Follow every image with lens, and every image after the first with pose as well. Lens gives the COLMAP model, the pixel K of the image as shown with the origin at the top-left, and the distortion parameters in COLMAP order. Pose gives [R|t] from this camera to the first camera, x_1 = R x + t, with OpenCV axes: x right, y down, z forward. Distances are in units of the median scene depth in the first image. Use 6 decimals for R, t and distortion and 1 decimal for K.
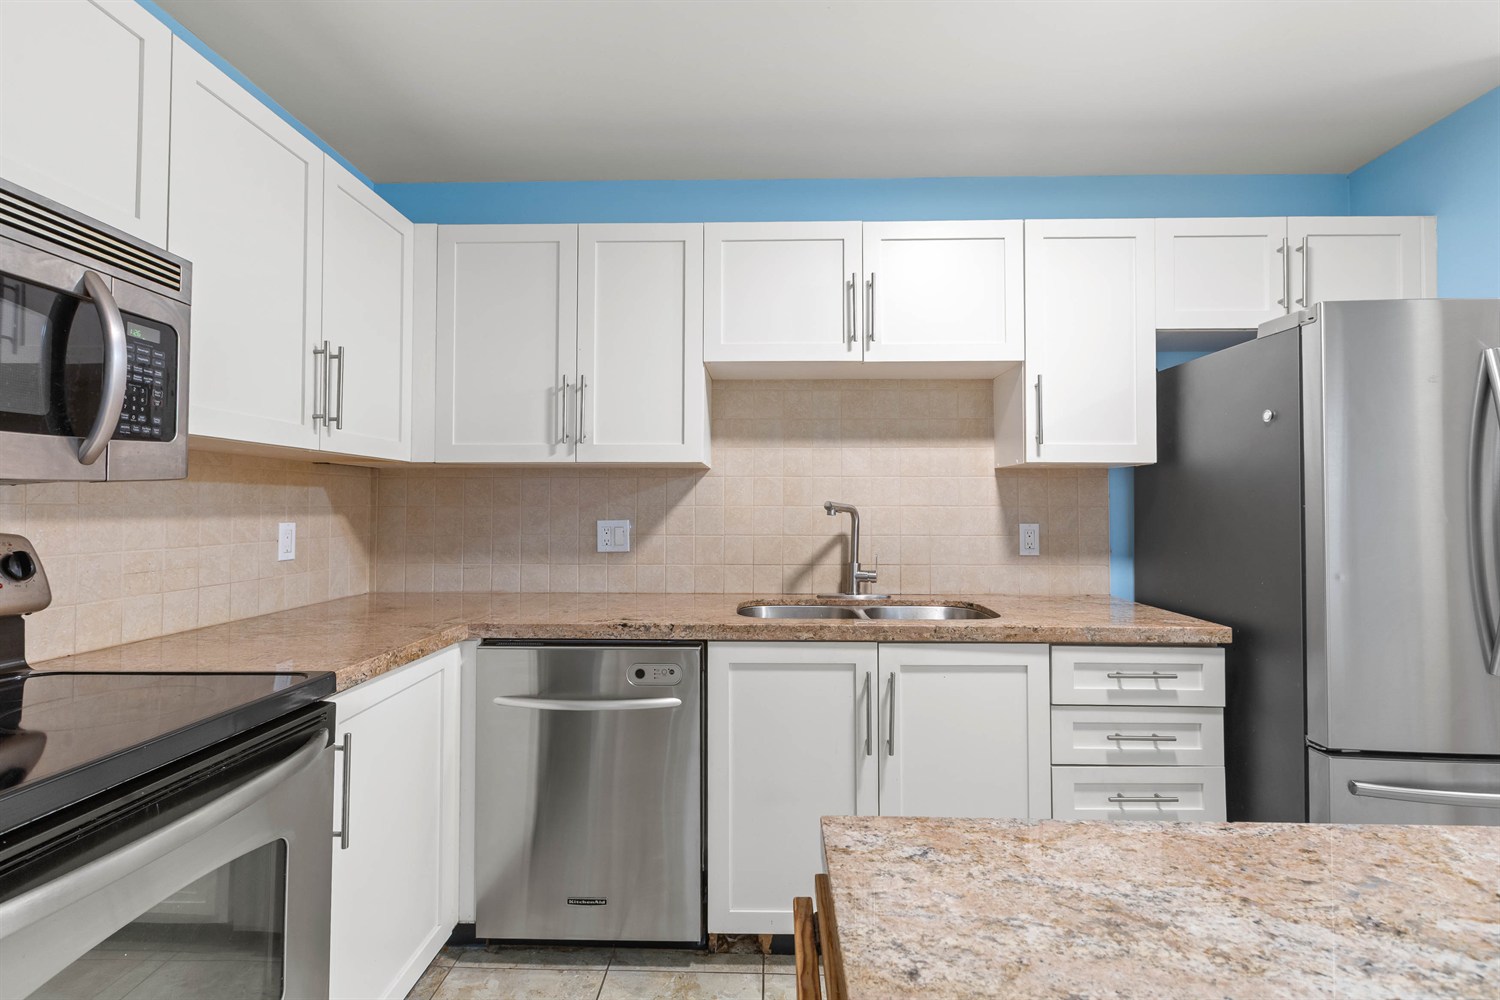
lens RADIAL K [[702.2, 0, 748.1], [0, 702.2, 484.2], [0, 0, 1]] dist [0.002354, 0.000213]
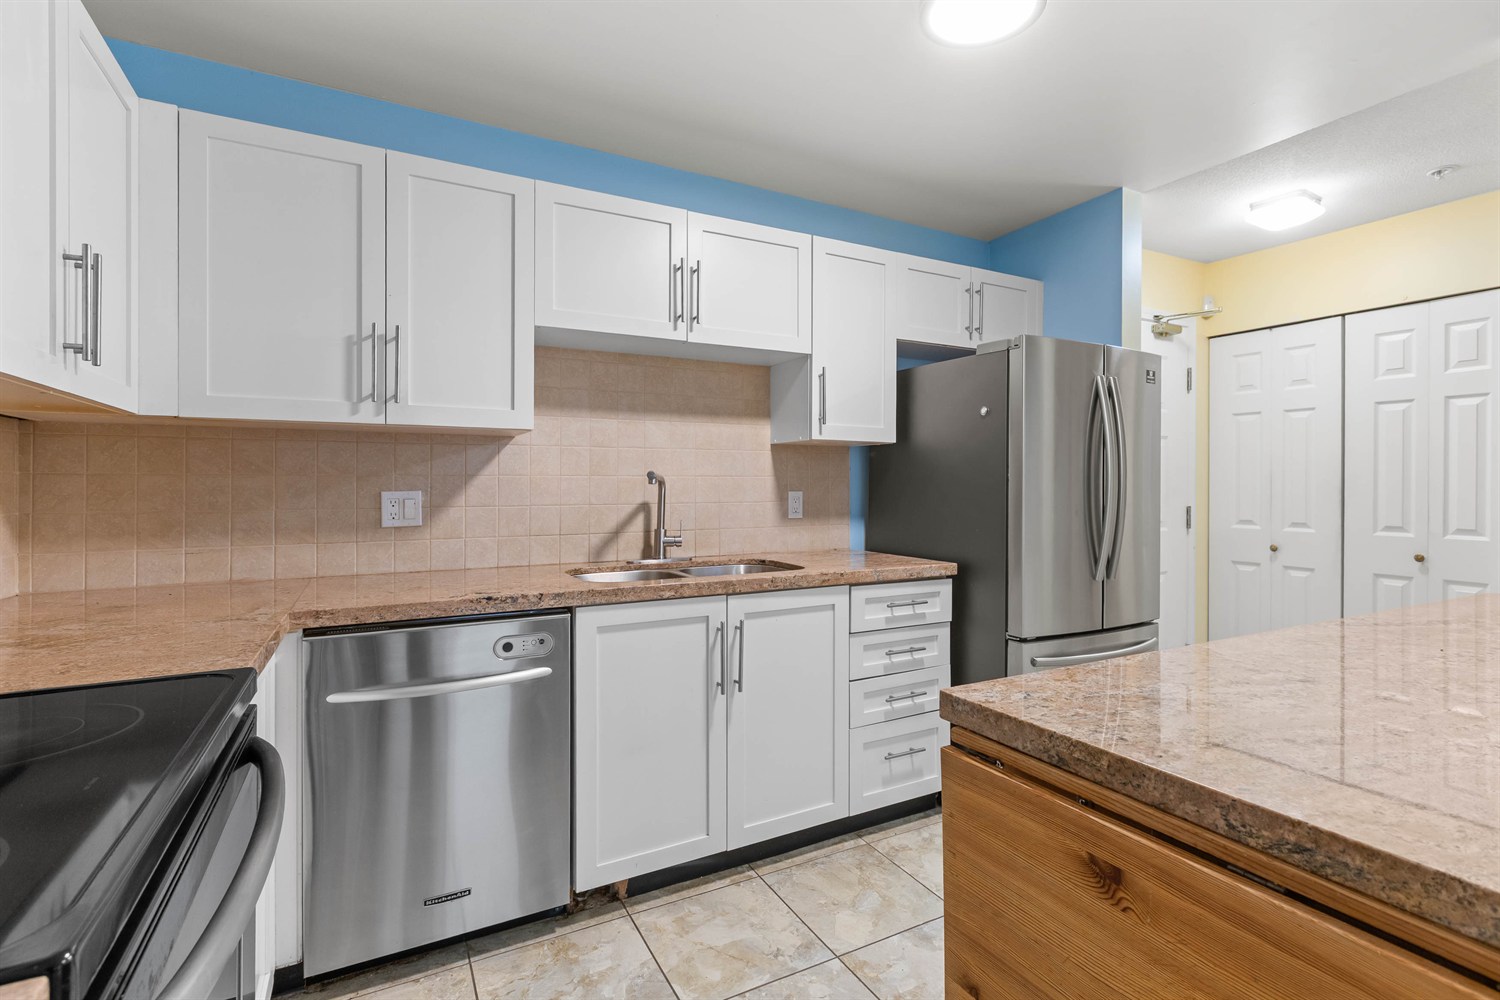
lens RADIAL K [[708.1, 0, 753.4], [0, 708.1, 480.8], [0, 0, 1]] dist [0.000779, 0.000272]
pose [[0.866099, 0.000851, 0.499872, -0.291782], [-0.014059, 0.999644, 0.022657, 0.013365], [-0.499675, -0.026651, 0.865803, 0.000909]]
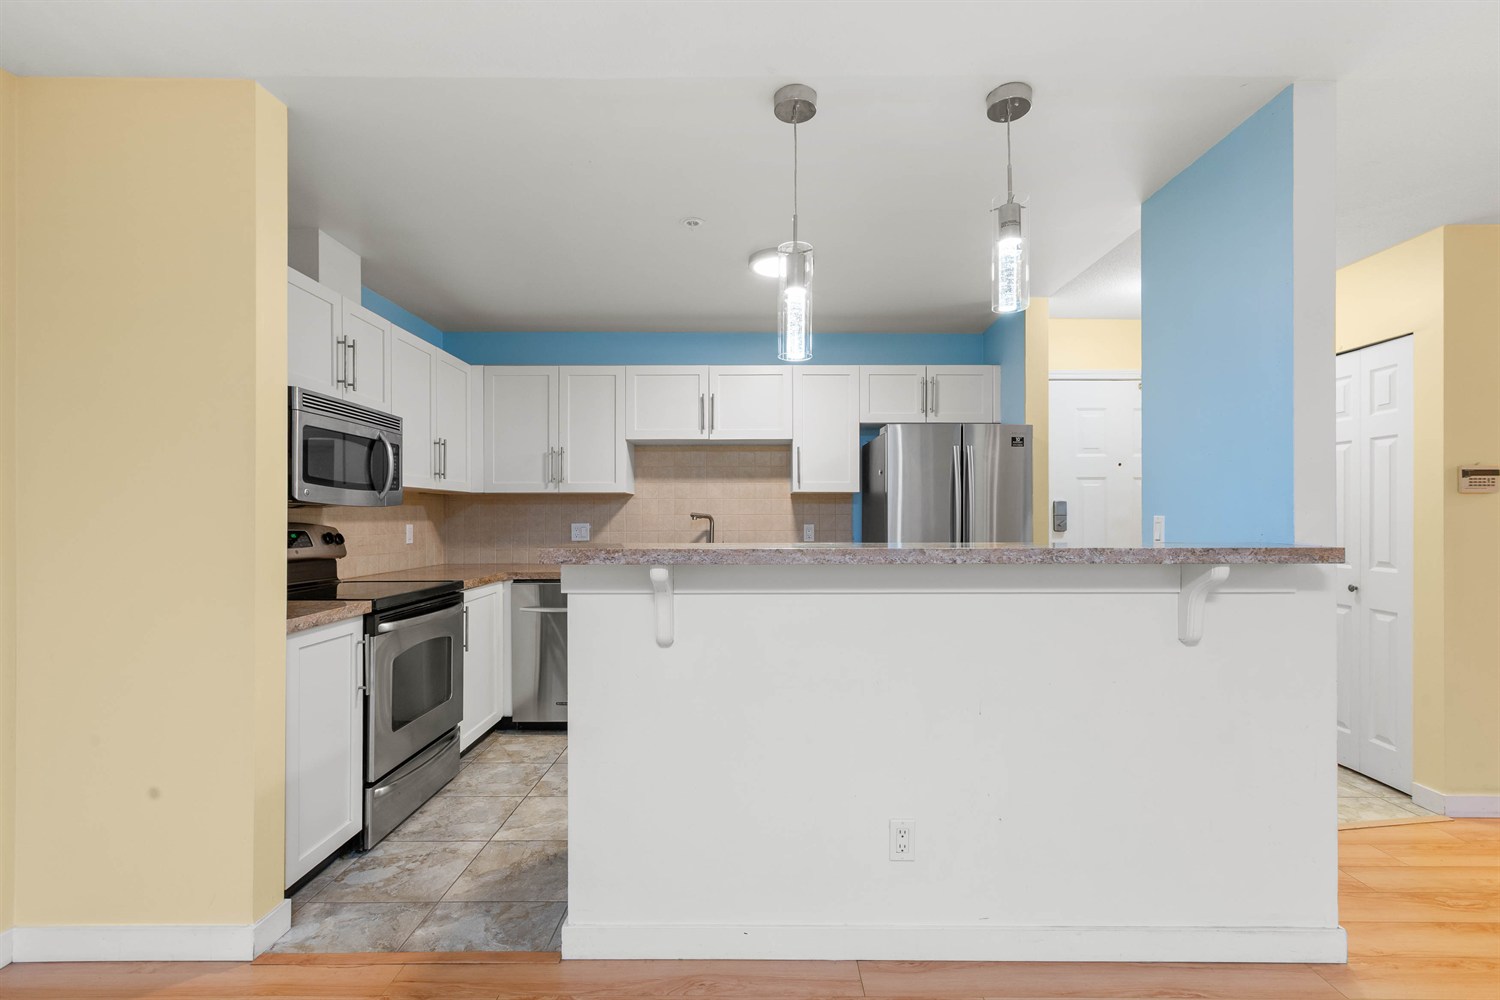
lens RADIAL K [[691.7, 0, 747.4], [0, 691.7, 513.1], [0, 0, 1]] dist [0.002129, 0.000474]
pose [[0.999763, -0.003249, 0.021519, 0.227407], [0.002705, 0.999677, 0.025270, -0.021331], [-0.021594, -0.025206, 0.999449, -0.894645]]
